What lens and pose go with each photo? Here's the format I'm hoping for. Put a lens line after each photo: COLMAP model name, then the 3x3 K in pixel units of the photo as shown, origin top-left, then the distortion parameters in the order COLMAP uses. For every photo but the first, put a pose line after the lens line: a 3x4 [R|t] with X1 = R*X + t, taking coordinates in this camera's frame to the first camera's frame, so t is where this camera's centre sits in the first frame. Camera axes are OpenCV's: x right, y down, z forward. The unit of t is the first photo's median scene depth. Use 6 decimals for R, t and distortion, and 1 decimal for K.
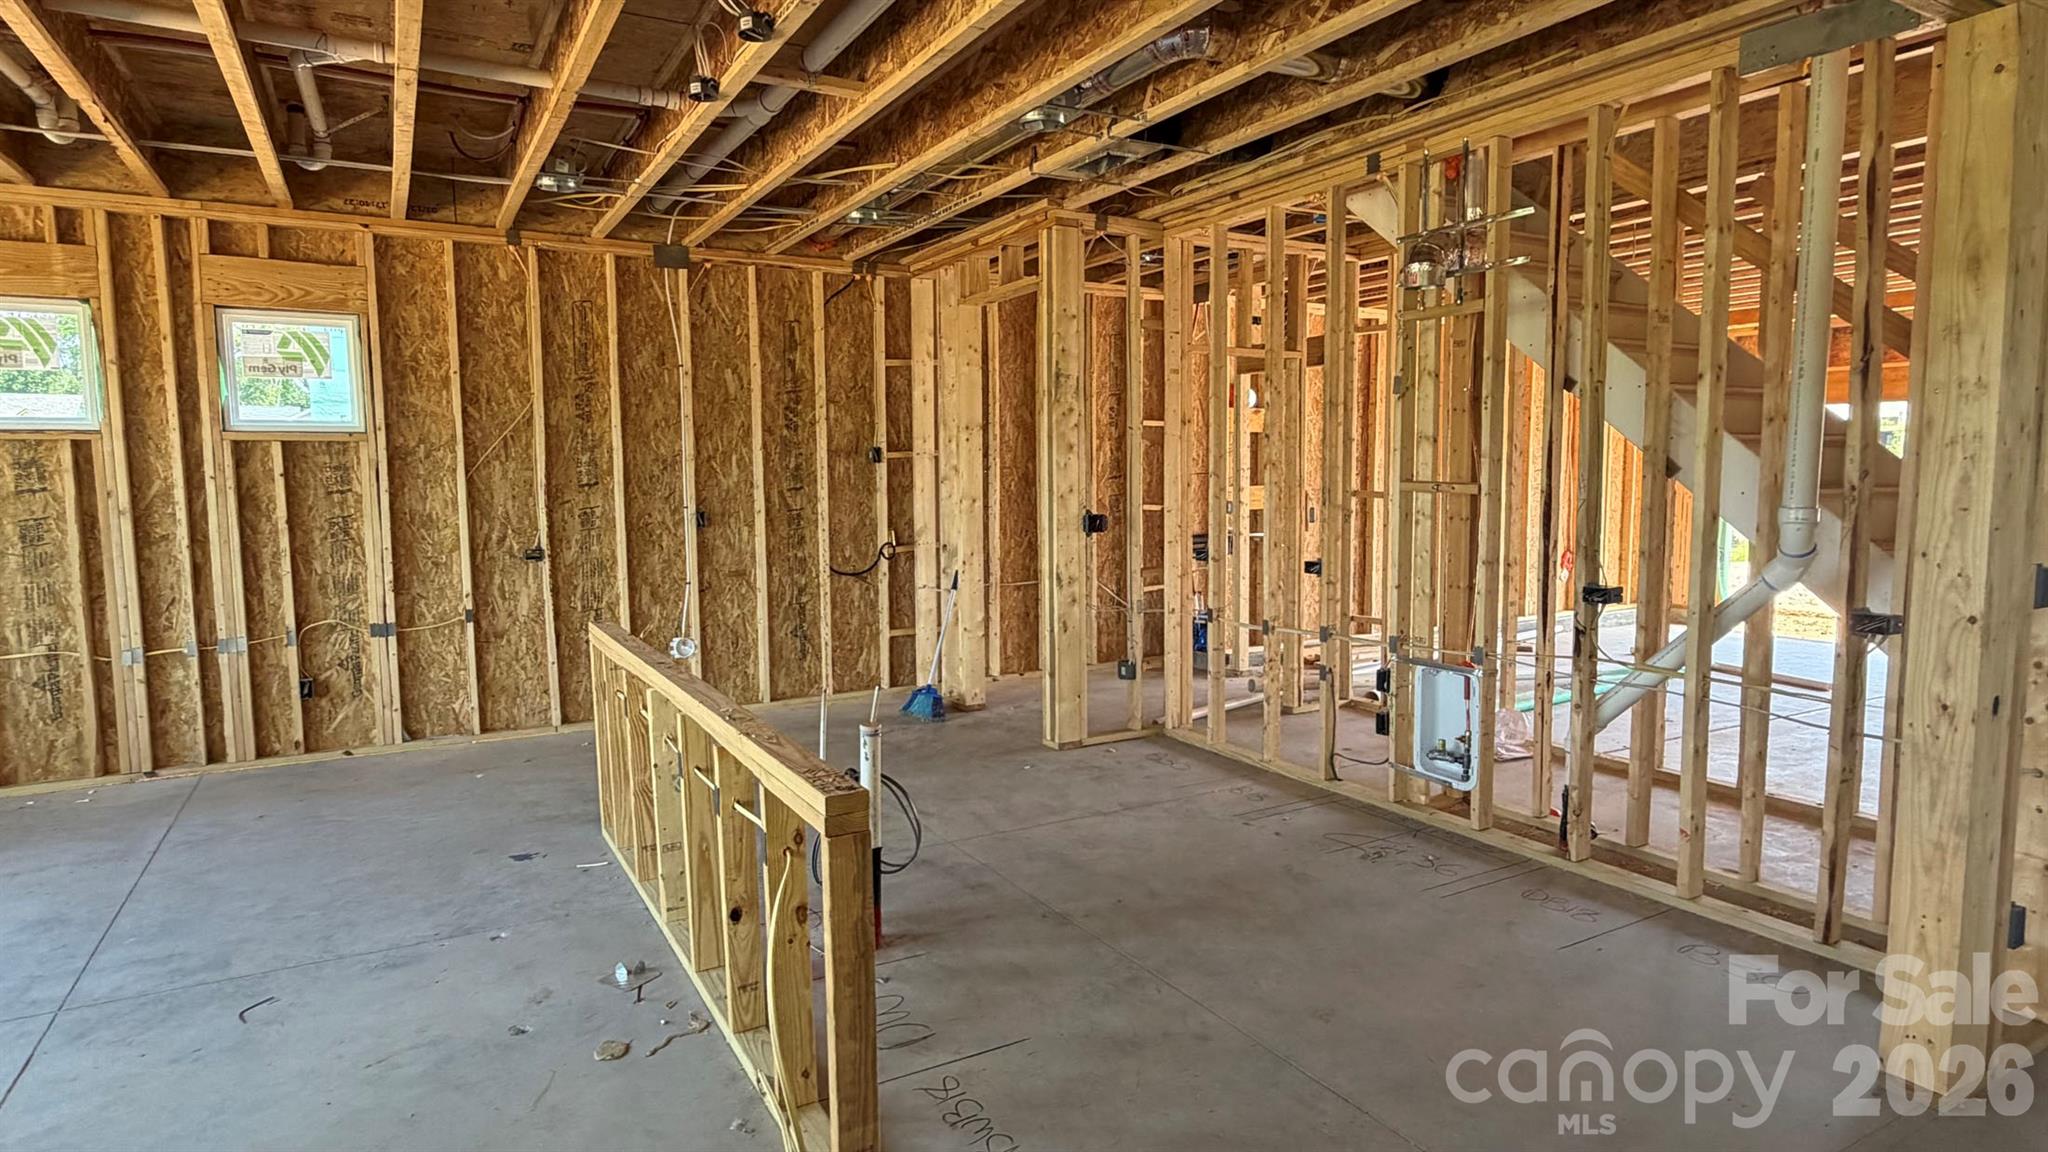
lens RADIAL K [[1108.3, 0, 1023.9], [0, 1108.3, 578.1], [0, 0, 1]] dist [0.000121, -0.001257]
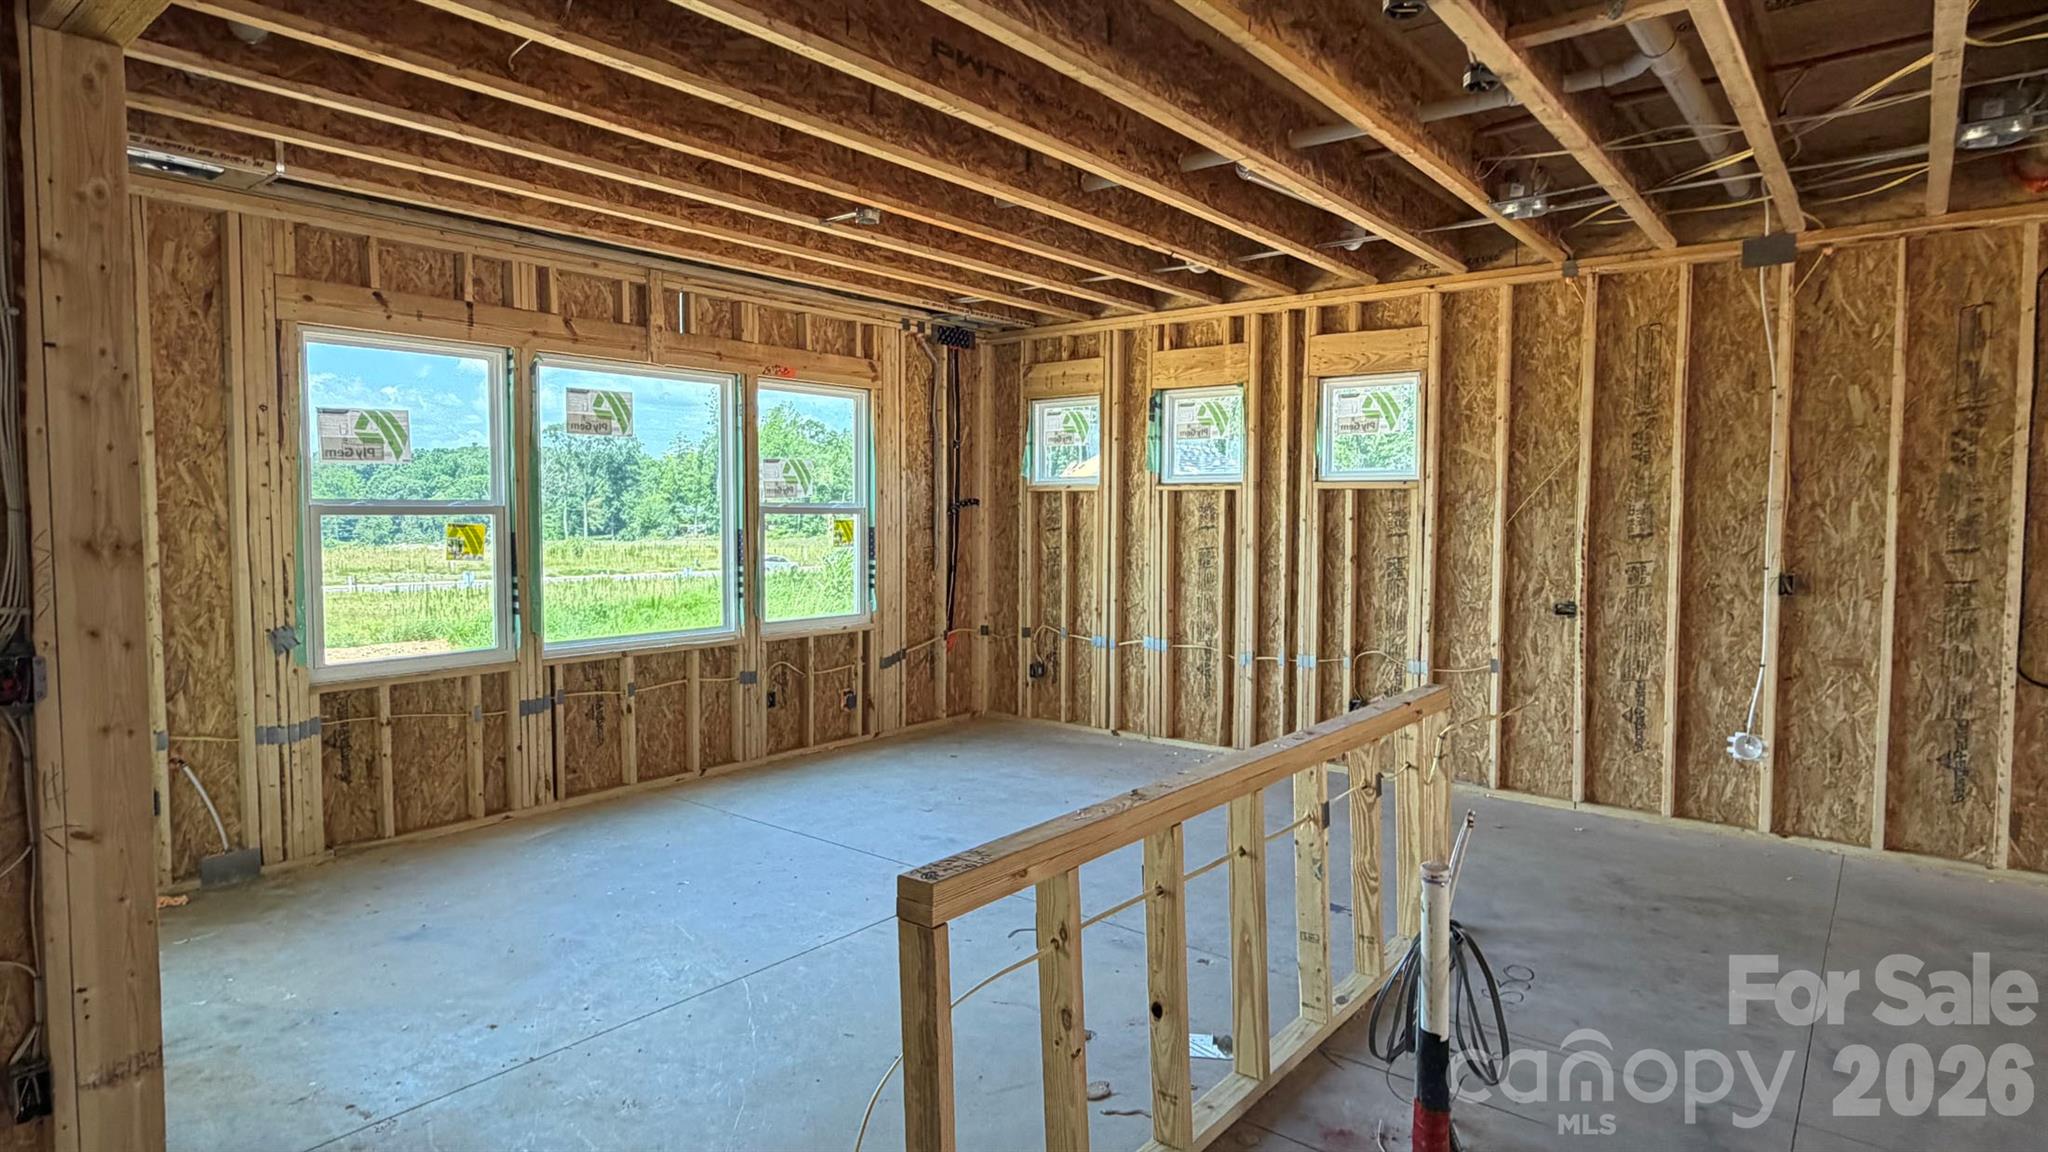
lens RADIAL K [[1108.3, 0, 1020.1], [0, 1108.3, 570.6], [0, 0, 1]] dist [0.000121, -0.001257]
pose [[0.360922, 0.061280, -0.930581, 0.249091], [-0.099457, 0.994677, 0.026927, -0.033599], [0.927278, 0.082834, 0.365096, 0.248369]]
